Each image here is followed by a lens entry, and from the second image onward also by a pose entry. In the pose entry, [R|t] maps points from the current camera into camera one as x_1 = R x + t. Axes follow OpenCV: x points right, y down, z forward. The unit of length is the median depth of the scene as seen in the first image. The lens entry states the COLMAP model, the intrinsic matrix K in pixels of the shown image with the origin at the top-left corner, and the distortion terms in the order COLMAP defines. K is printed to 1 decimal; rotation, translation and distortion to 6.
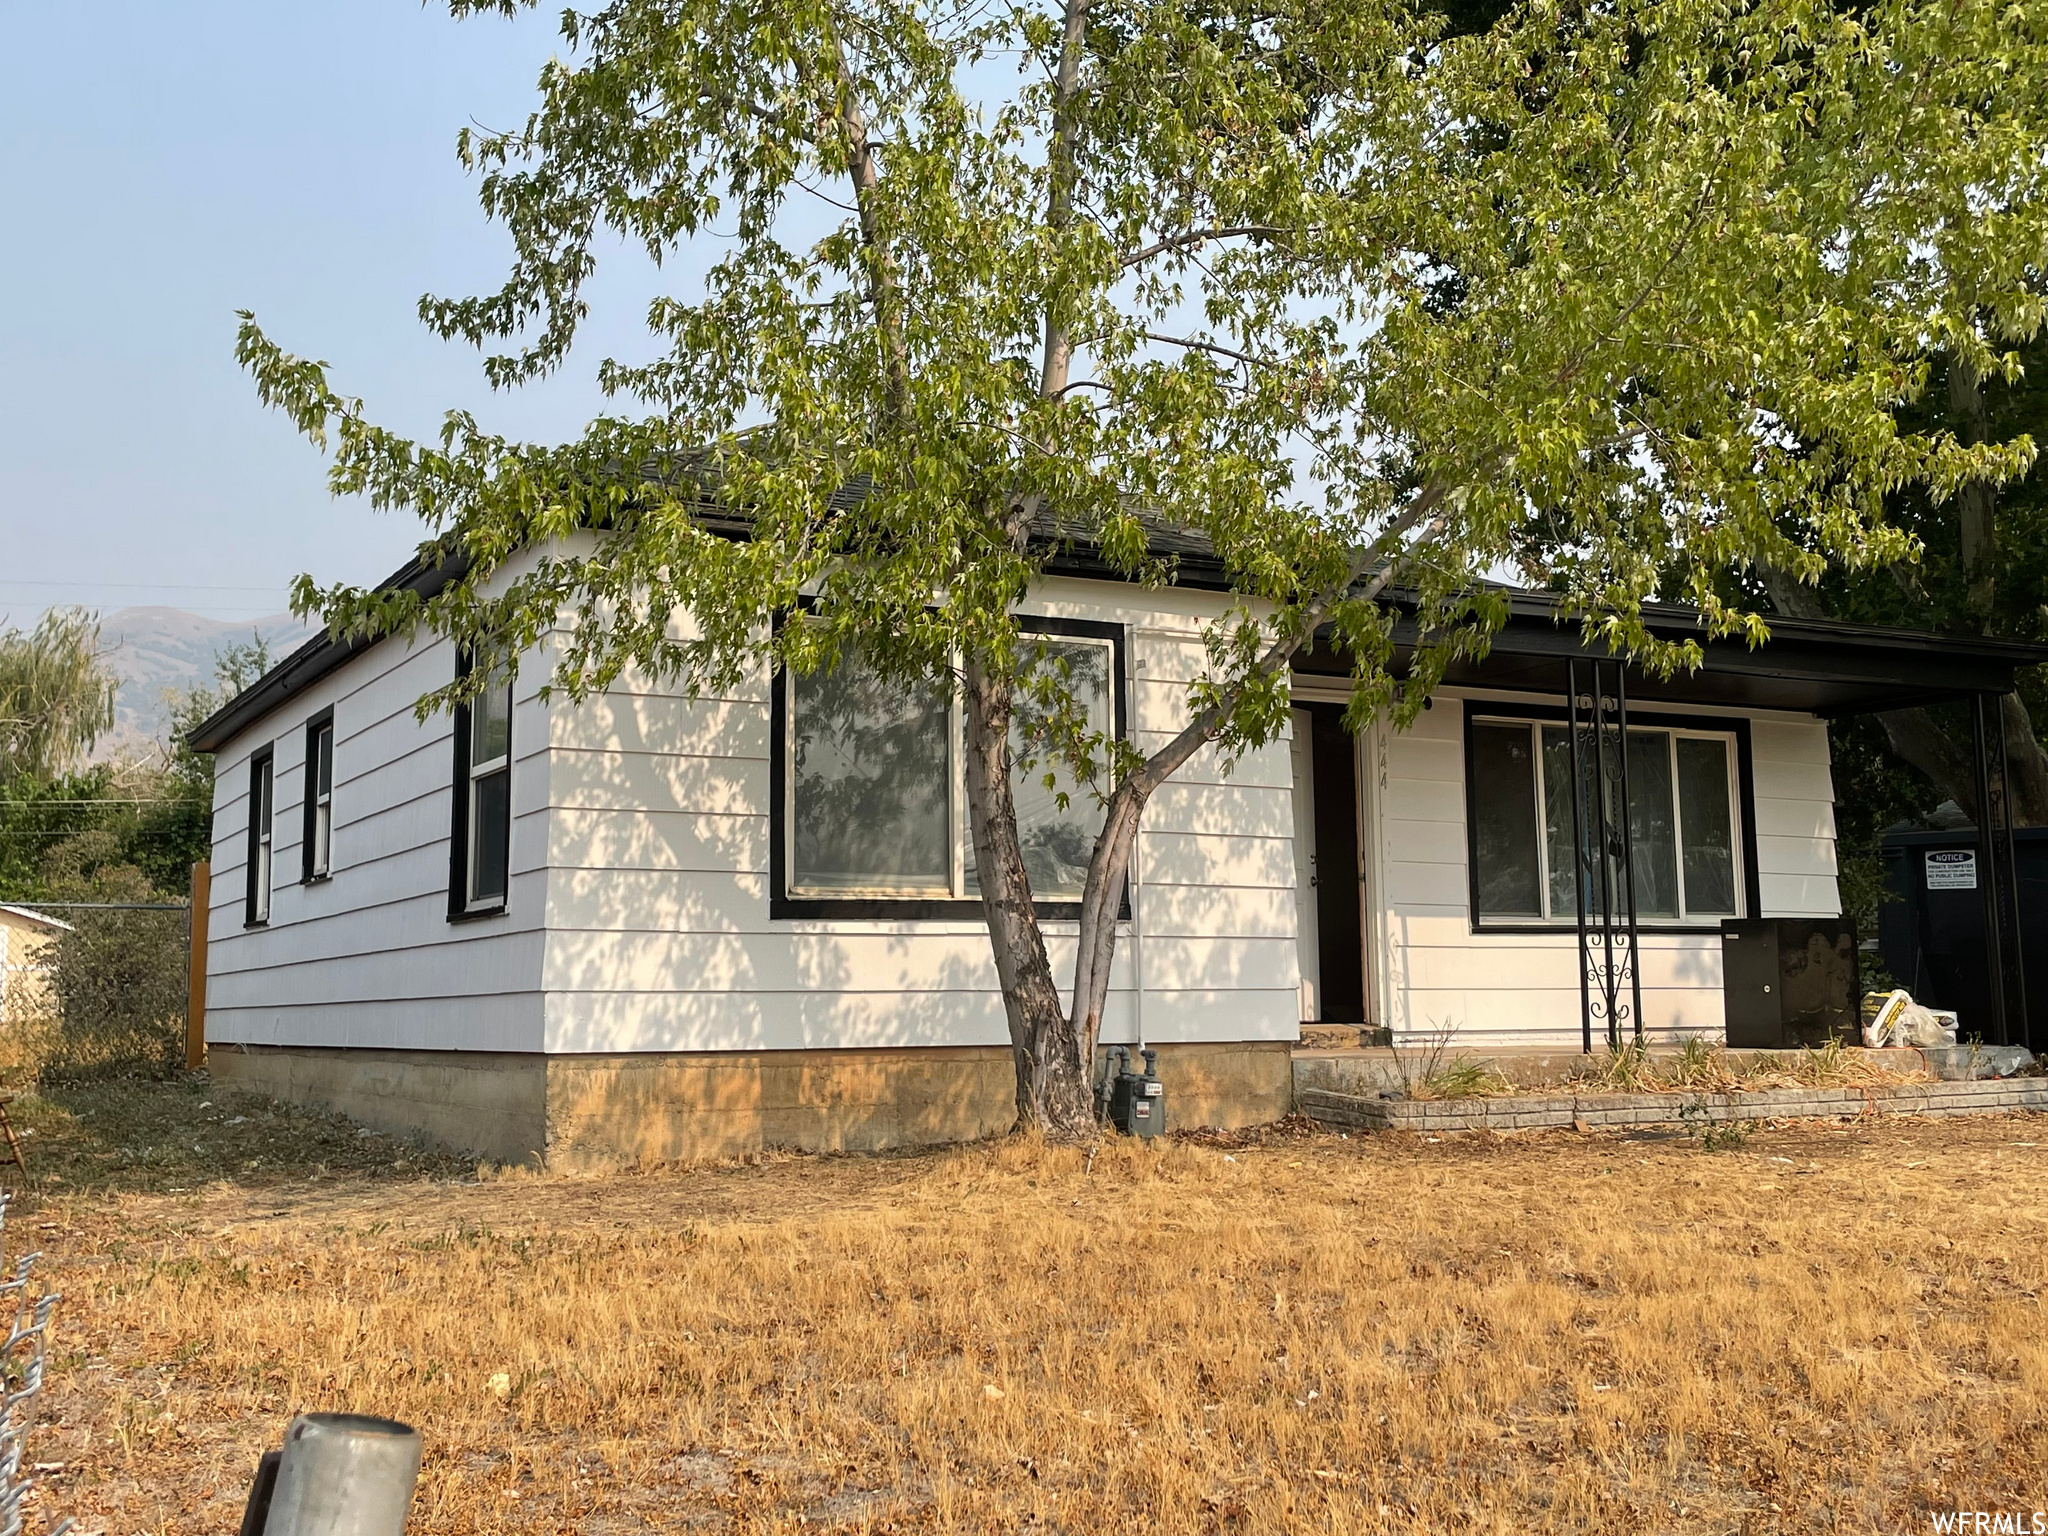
lens RADIAL K [[2173.6, 0, 1027.6], [0, 2173.6, 763.0], [0, 0, 1]] dist [0.024932, 0.000000]
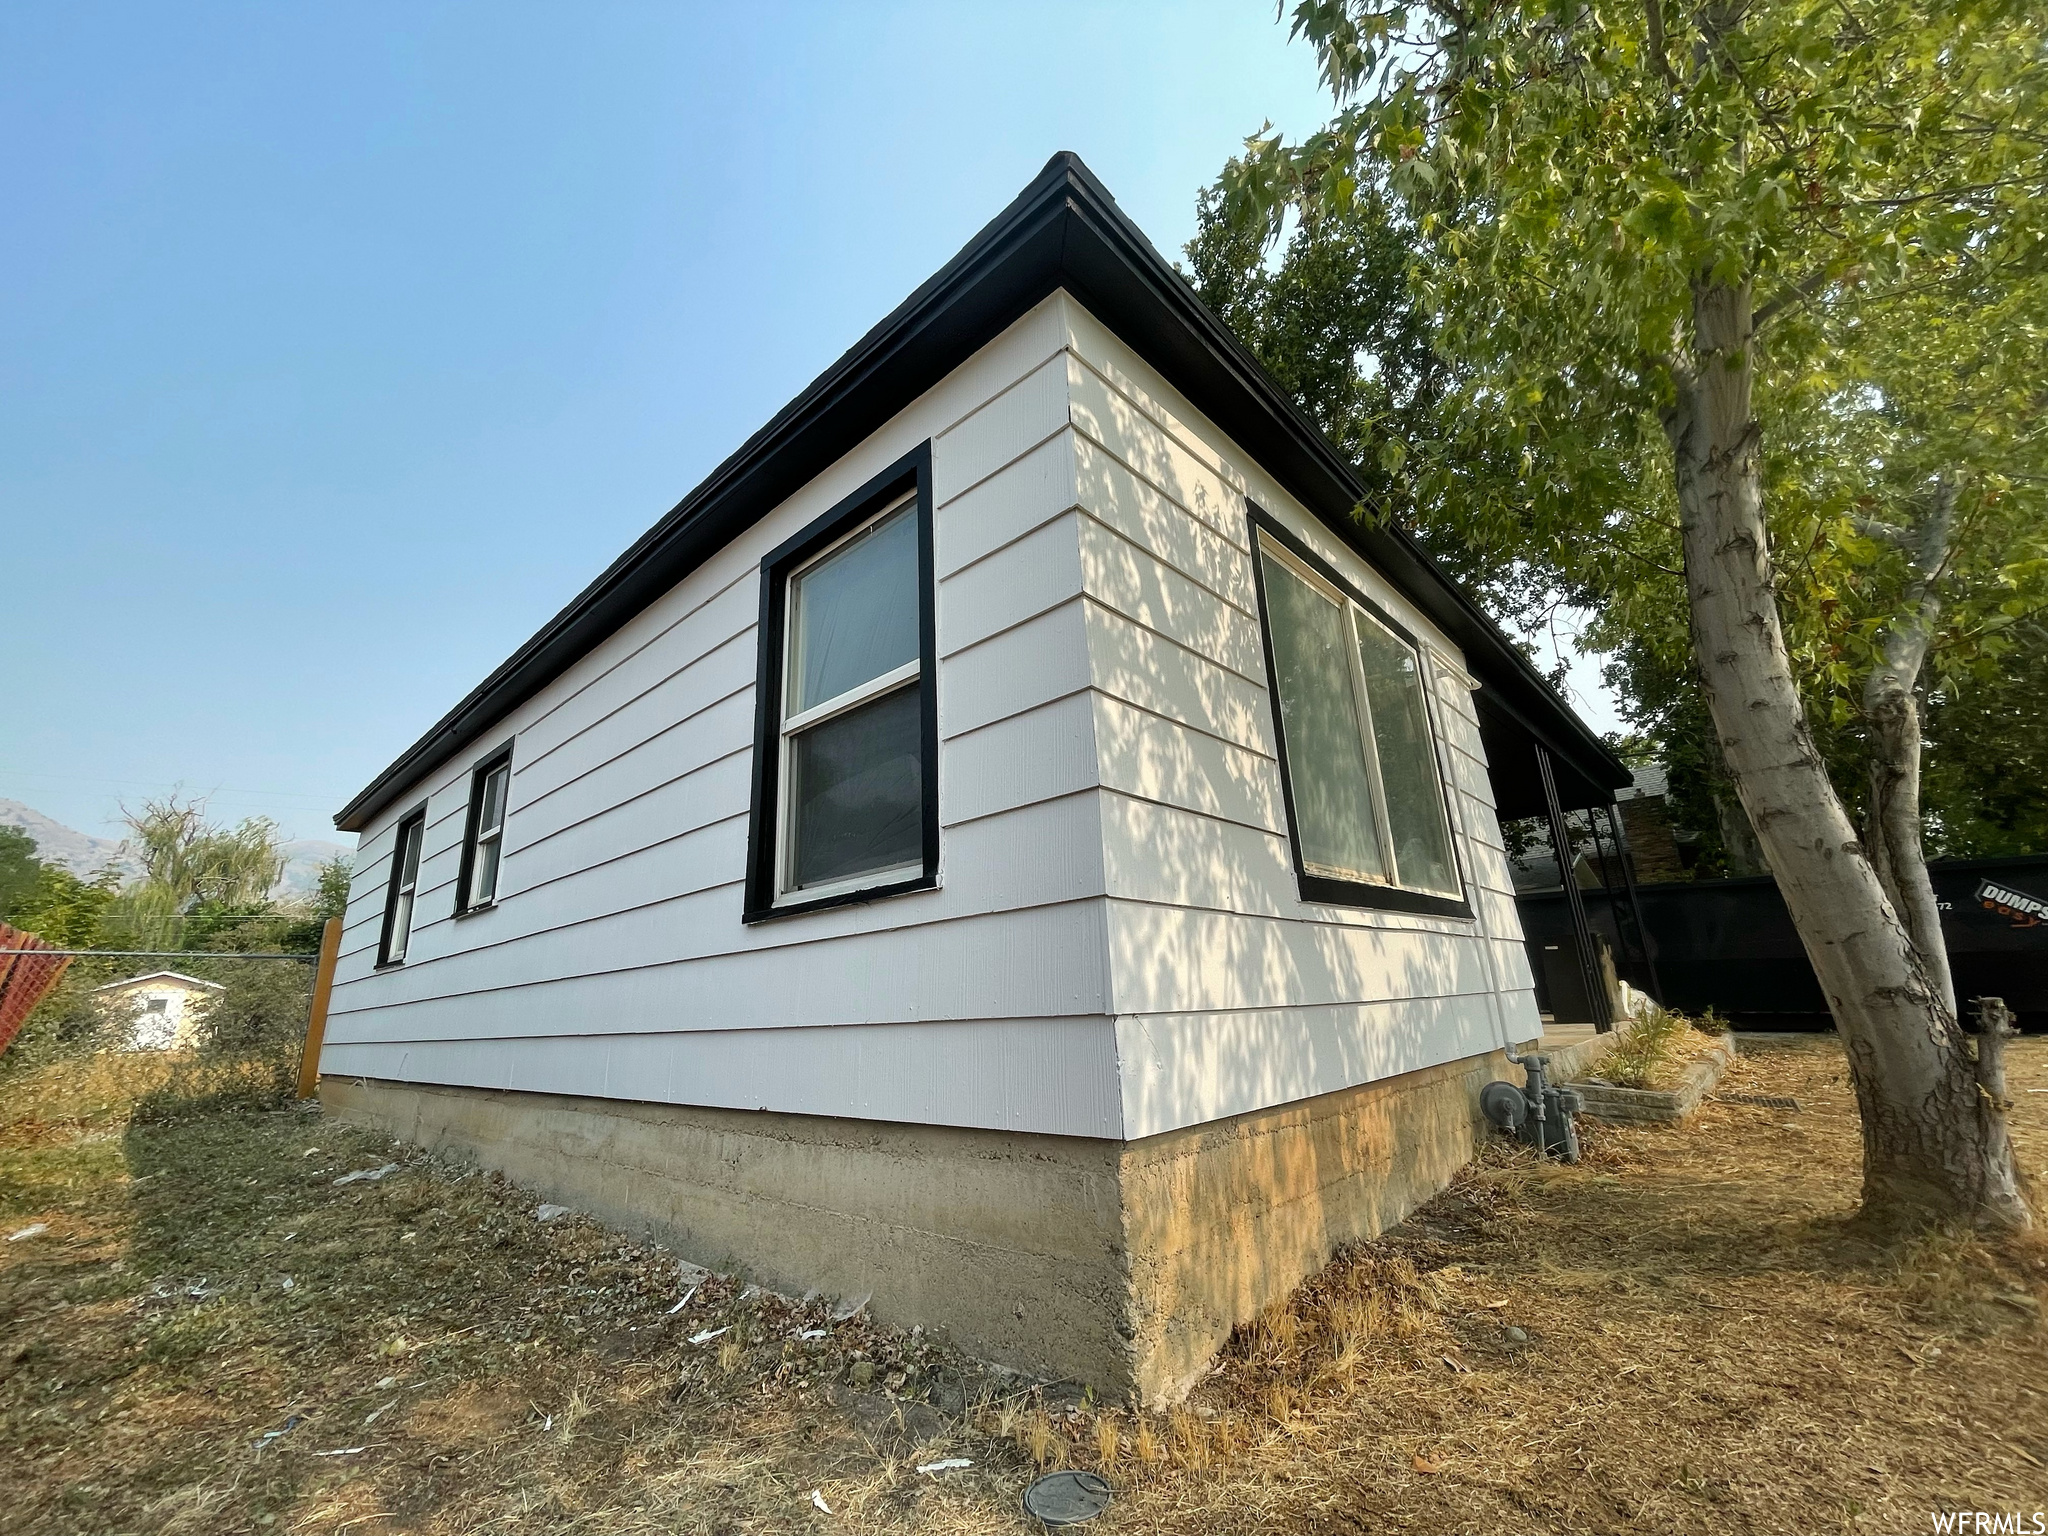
lens RADIAL K [[830.6, 0, 1002.1], [0, 830.6, 768.3], [0, 0, 1]] dist [-0.002347, -0.001833]
pose [[0.951891, 0.054058, 0.301630, -0.298801], [-0.000084, 0.984363, -0.176153, 0.078315], [-0.306436, 0.167653, 0.937011, 0.777490]]
